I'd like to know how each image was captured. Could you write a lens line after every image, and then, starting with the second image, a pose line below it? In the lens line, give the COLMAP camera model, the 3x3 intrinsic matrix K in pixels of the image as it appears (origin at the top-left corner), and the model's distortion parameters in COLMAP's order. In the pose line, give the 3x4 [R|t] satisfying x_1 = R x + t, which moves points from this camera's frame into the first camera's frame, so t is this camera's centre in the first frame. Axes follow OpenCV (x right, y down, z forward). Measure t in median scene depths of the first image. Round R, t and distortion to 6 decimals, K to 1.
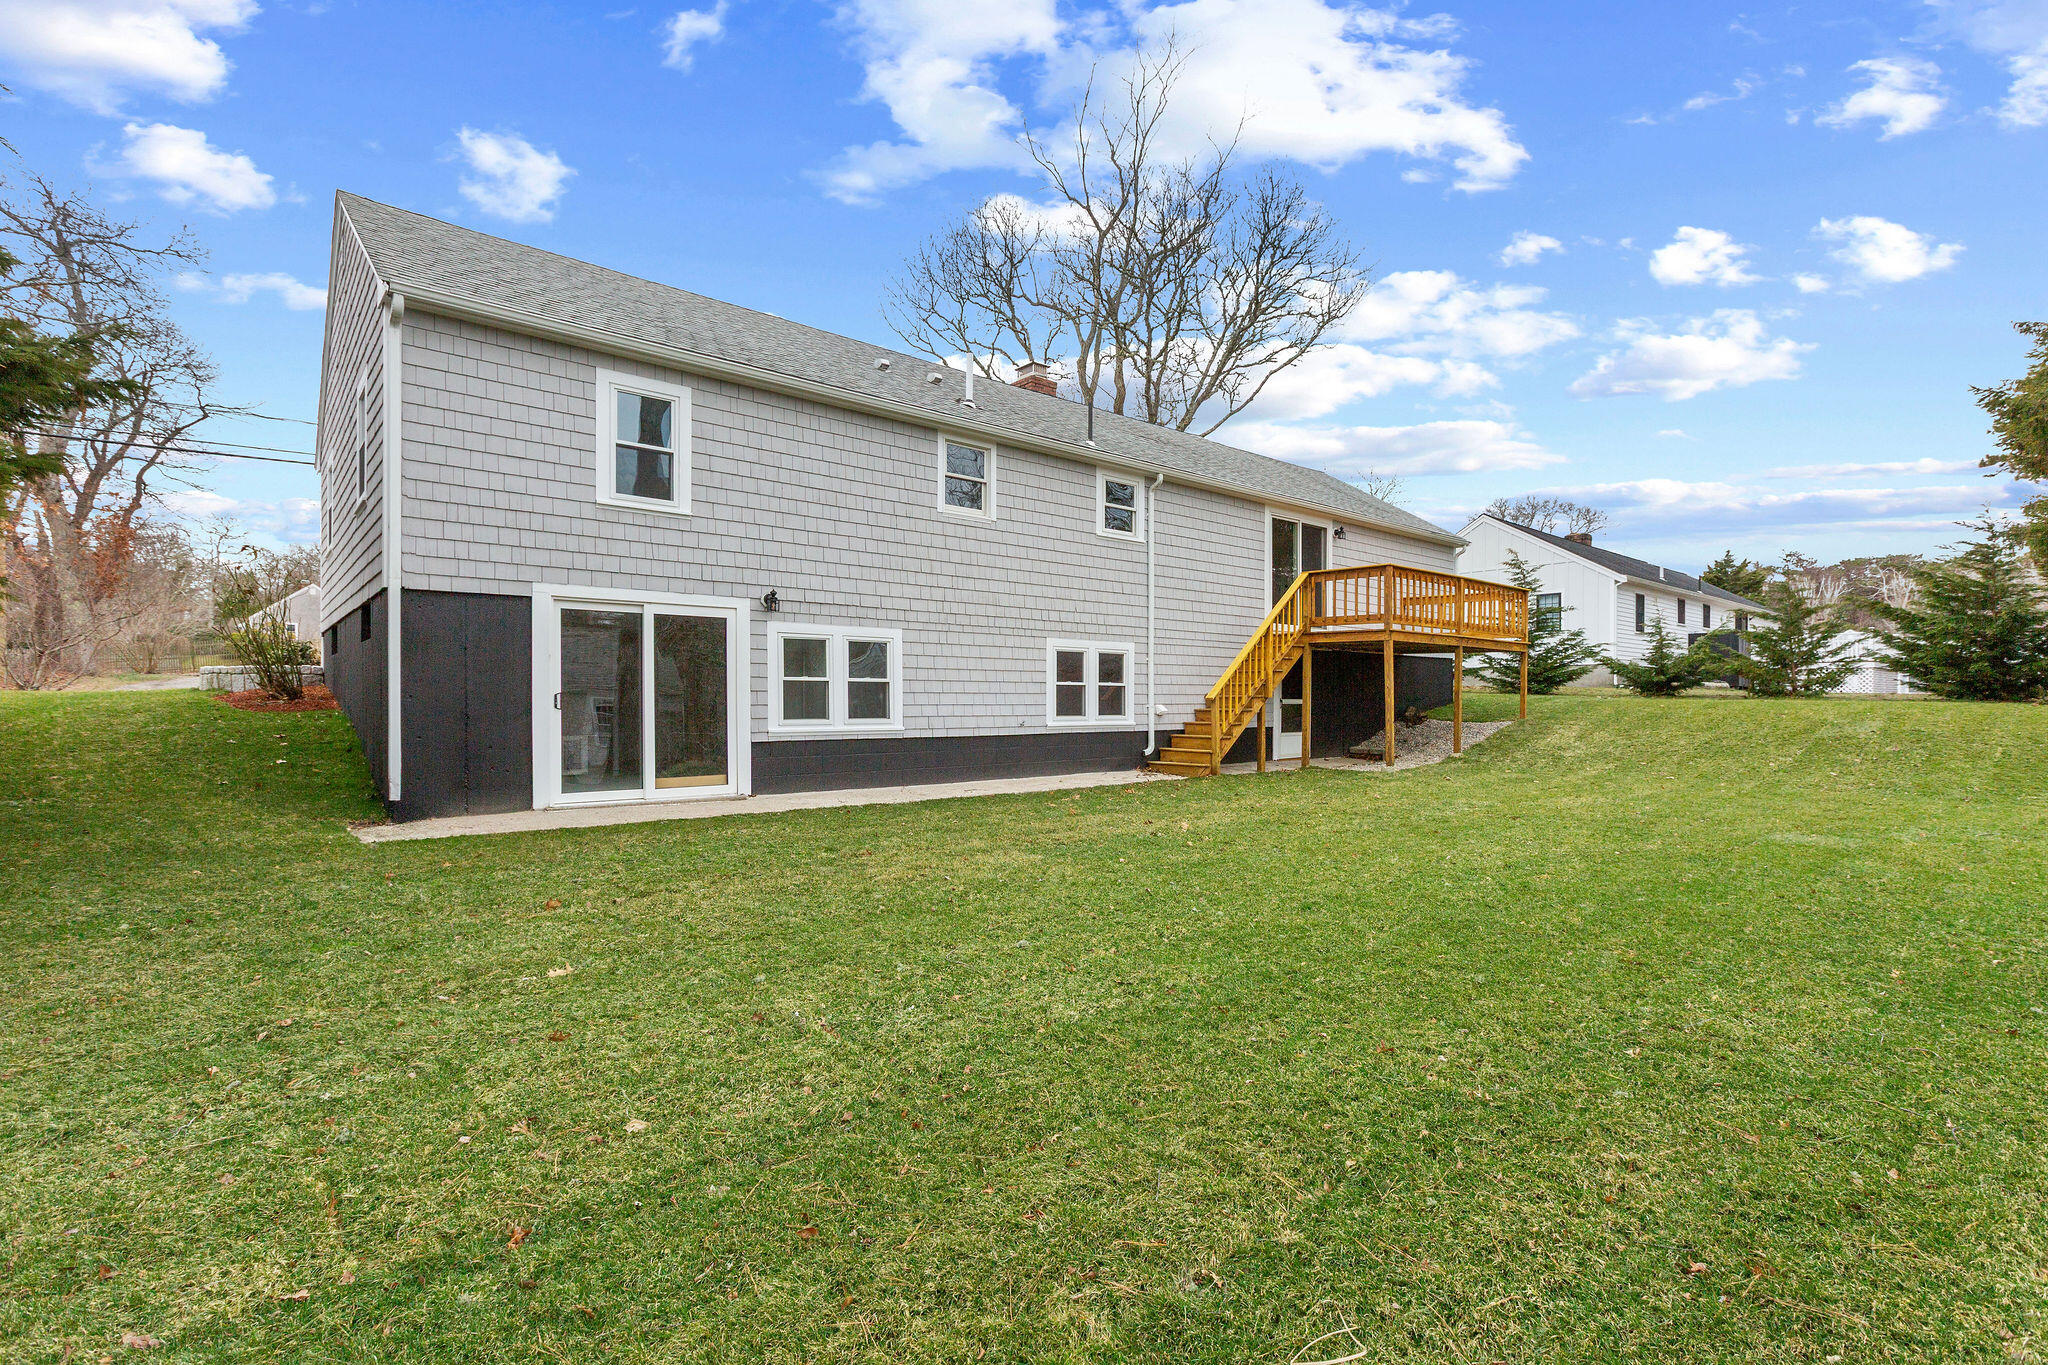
lens RADIAL K [[971.2, 0, 972.3], [0, 971.2, 722.5], [0, 0, 1]] dist [0.000800, -0.000139]
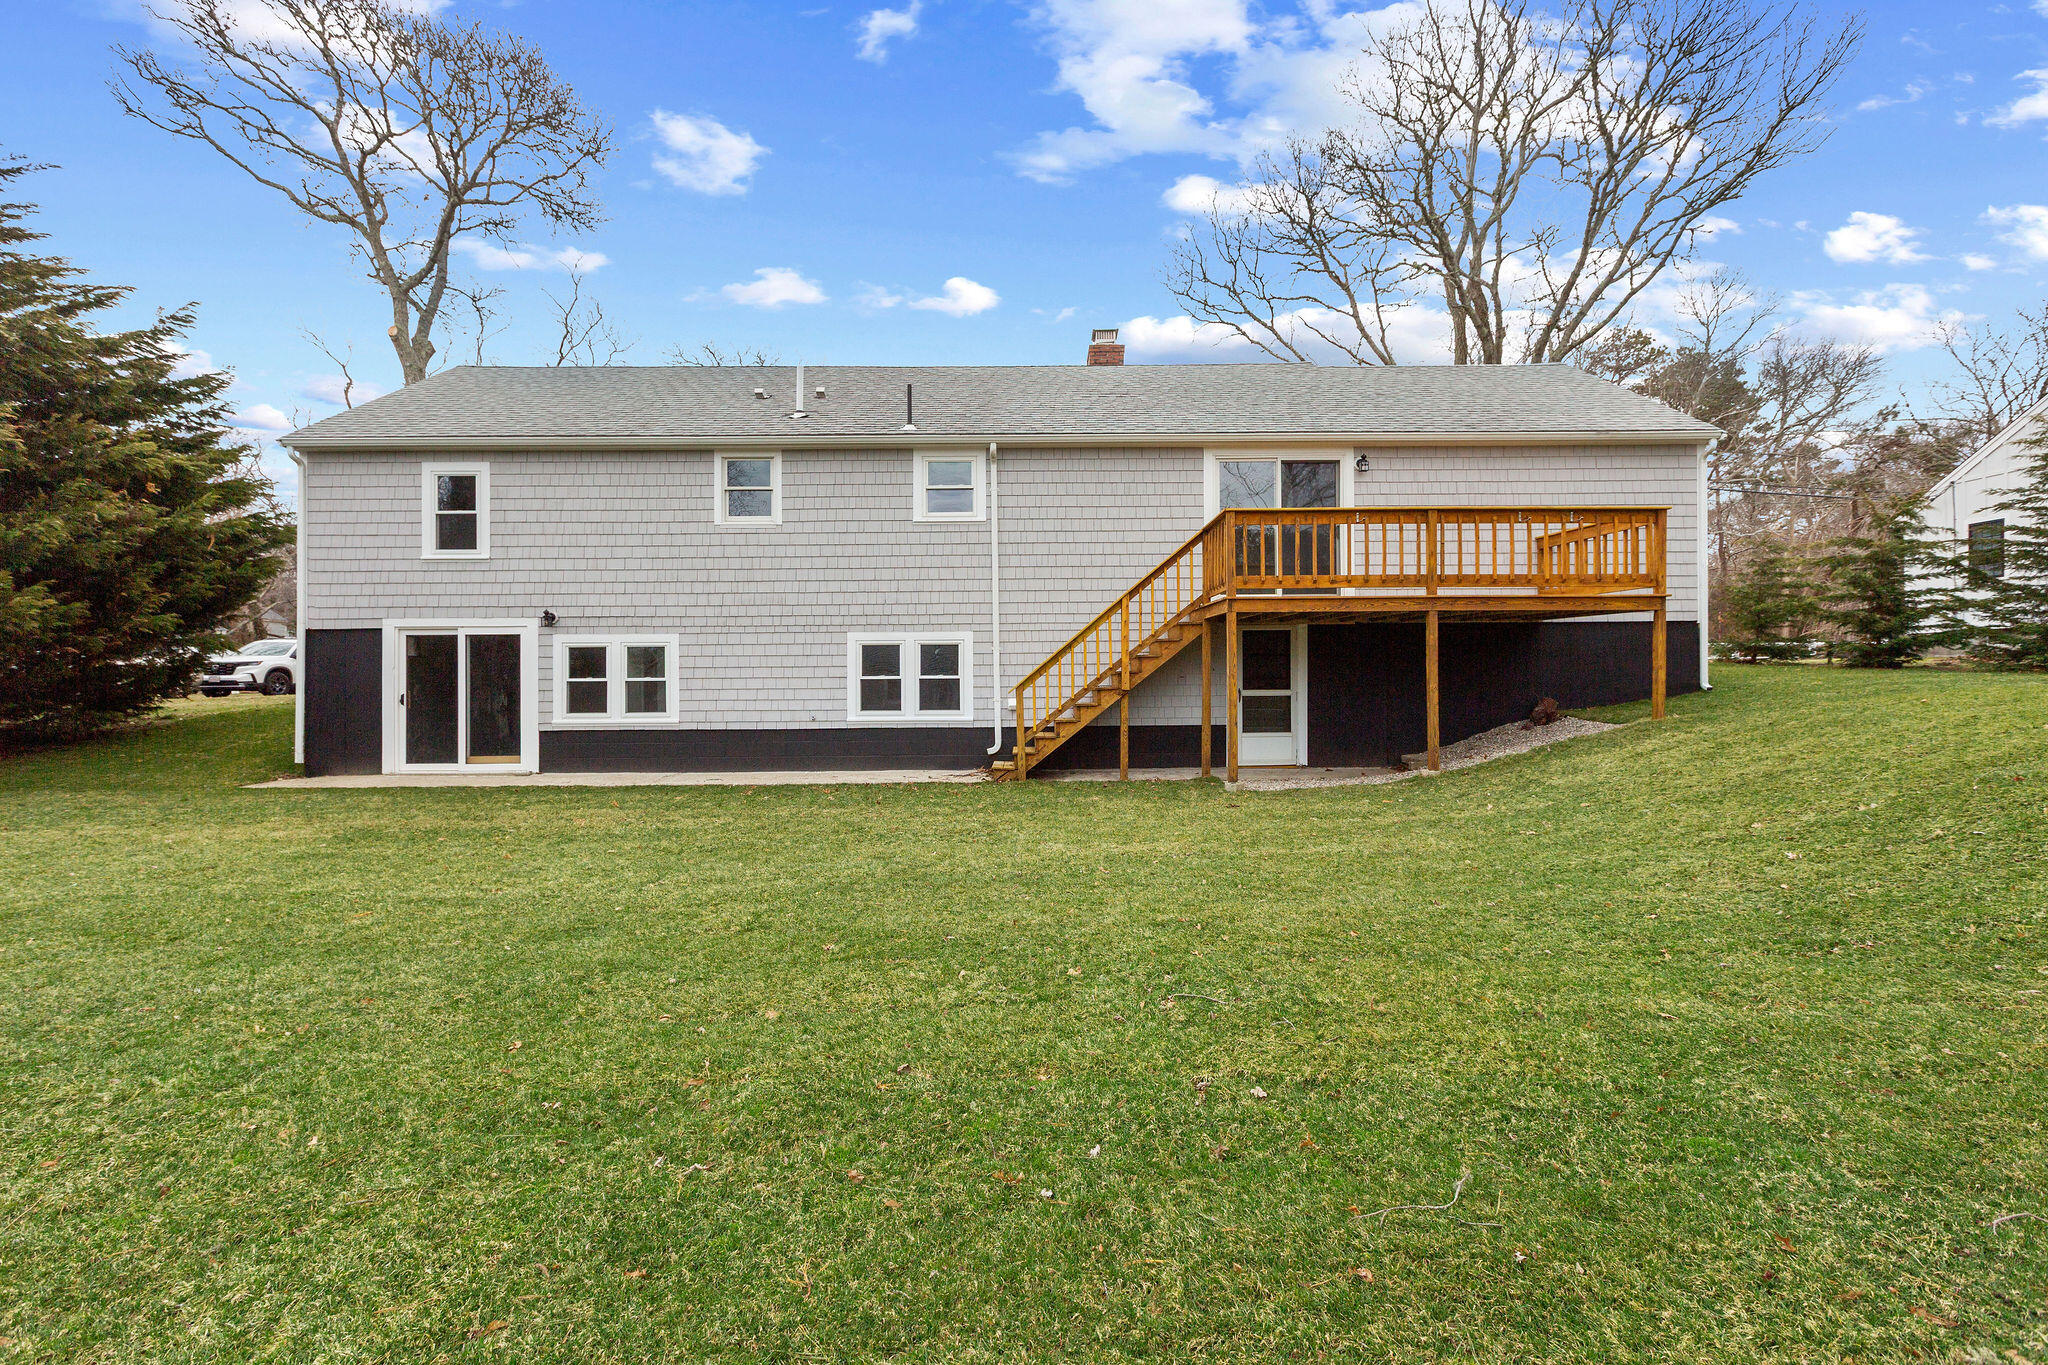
lens RADIAL K [[971.2, 0, 1038.3], [0, 971.2, 703.0], [0, 0, 1]] dist [0.000800, -0.000139]
pose [[0.763651, 0.000464, -0.645630, 0.976283], [-0.005170, 0.999972, -0.005398, -0.011468], [0.645609, 0.007460, 0.763632, 0.407791]]
